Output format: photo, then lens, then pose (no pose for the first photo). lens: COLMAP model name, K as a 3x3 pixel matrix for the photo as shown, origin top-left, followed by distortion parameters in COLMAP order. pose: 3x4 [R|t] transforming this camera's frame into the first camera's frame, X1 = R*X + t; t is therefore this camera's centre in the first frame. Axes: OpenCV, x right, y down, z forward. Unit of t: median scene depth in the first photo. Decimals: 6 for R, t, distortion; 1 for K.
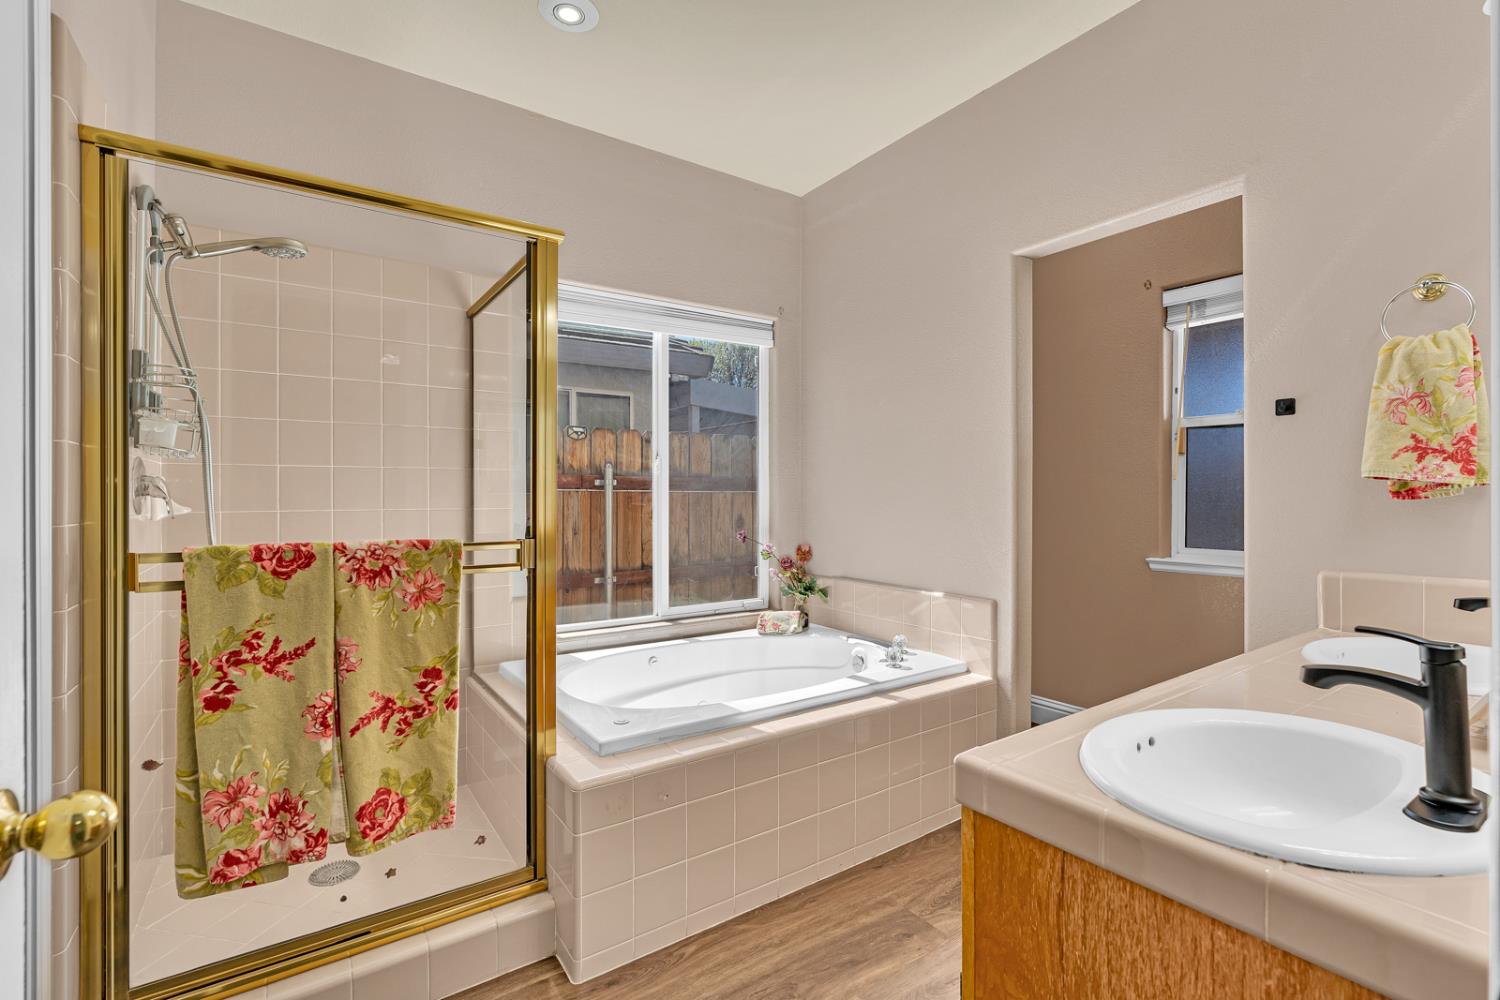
lens RADIAL K [[685.9, 0, 759.1], [0, 685.9, 497.1], [0, 0, 1]] dist [-0.001297, 0.000098]
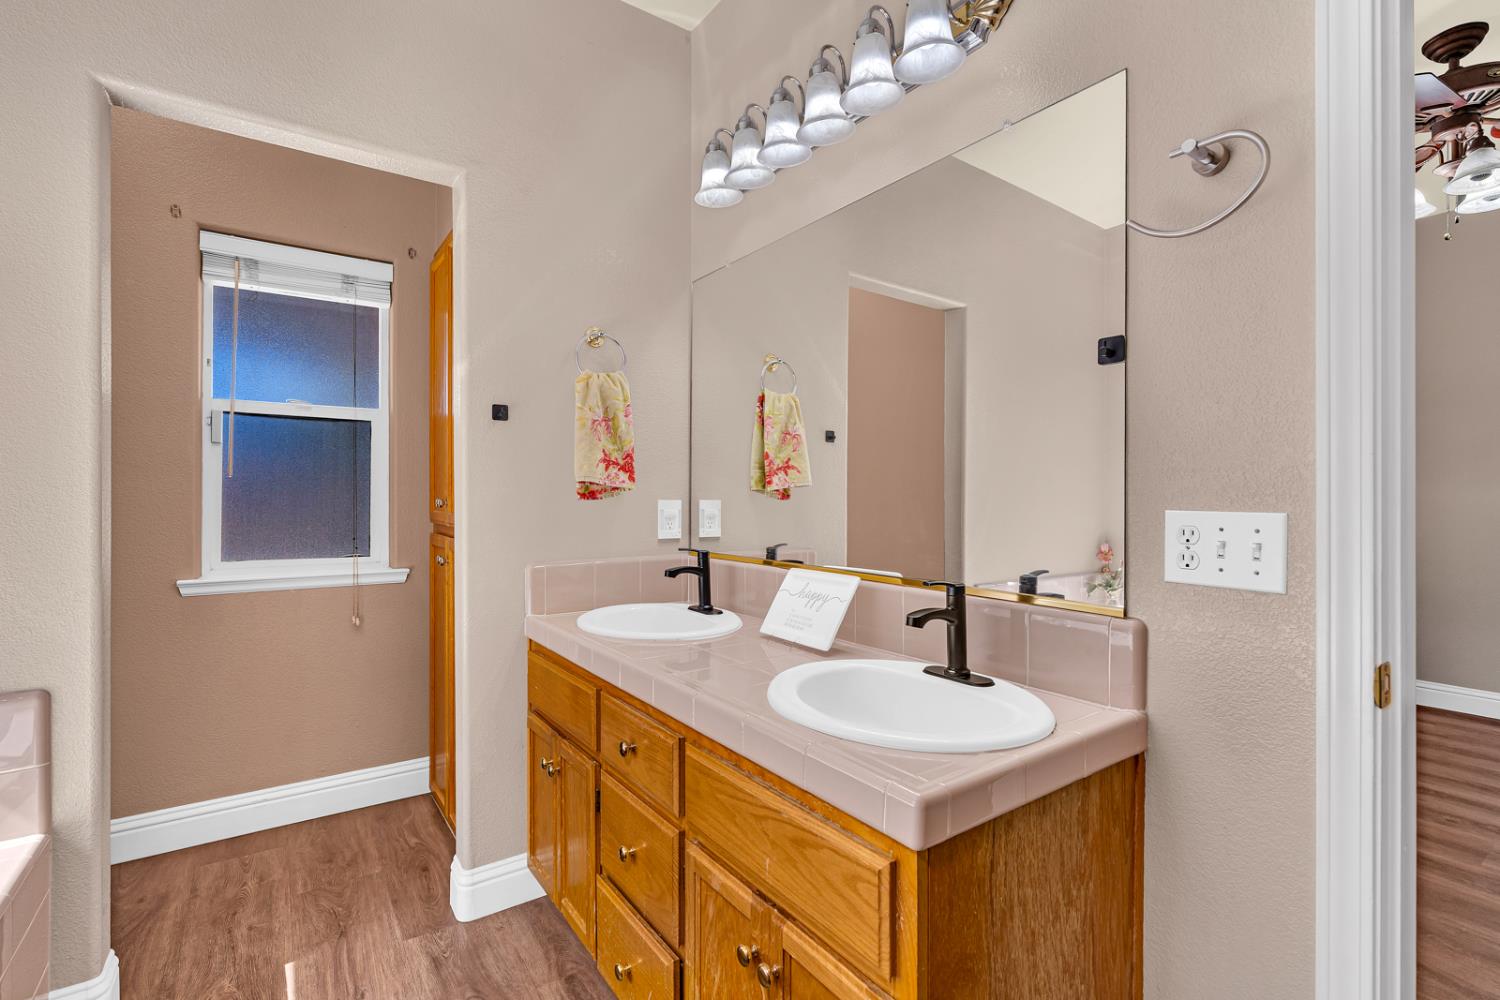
lens RADIAL K [[685.9, 0, 757.8], [0, 685.9, 500.6], [0, 0, 1]] dist [-0.001297, 0.000098]
pose [[-0.010989, -0.009375, 0.999896, -0.343993], [0.002794, 0.999952, 0.009406, -0.006083], [-0.999936, 0.002897, -0.010962, 0.726062]]
